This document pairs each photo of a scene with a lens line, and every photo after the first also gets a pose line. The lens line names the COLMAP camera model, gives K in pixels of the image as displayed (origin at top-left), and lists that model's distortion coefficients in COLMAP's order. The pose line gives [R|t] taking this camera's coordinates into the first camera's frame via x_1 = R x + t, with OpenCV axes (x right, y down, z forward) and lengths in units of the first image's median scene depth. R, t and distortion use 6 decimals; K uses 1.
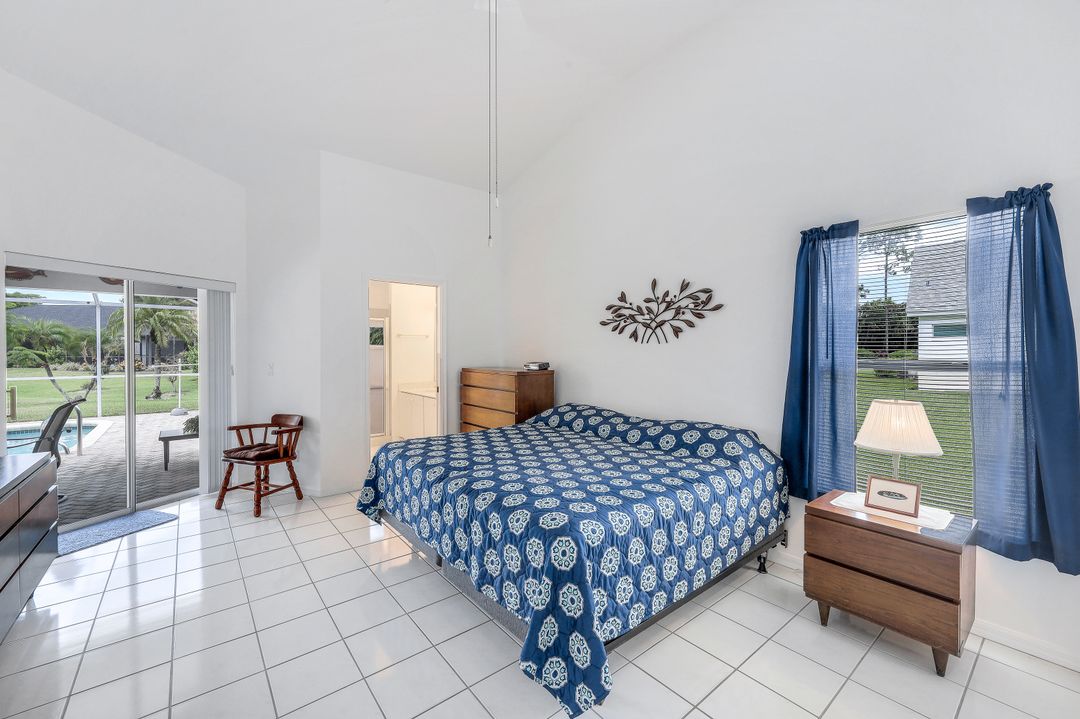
lens RADIAL K [[446.5, 0, 538.7], [0, 446.5, 352.1], [0, 0, 1]] dist [-0.000117, -0.000085]
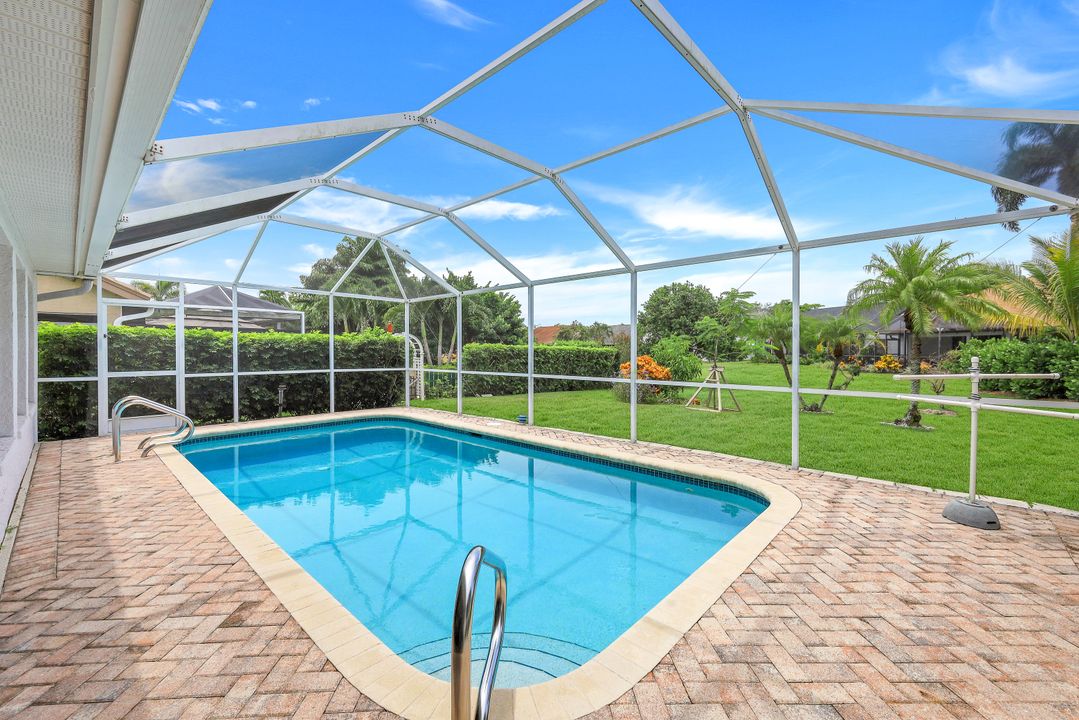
lens RADIAL K [[446.9, 0, 538.2], [0, 446.9, 353.5], [0, 0, 1]] dist [-0.016798, 0.000001]
pose [[0.152434, 0.002800, -0.988310, -0.356434], [-0.001080, 0.999996, 0.002666, 0.008210], [0.988313, 0.000661, 0.152437, 0.423900]]
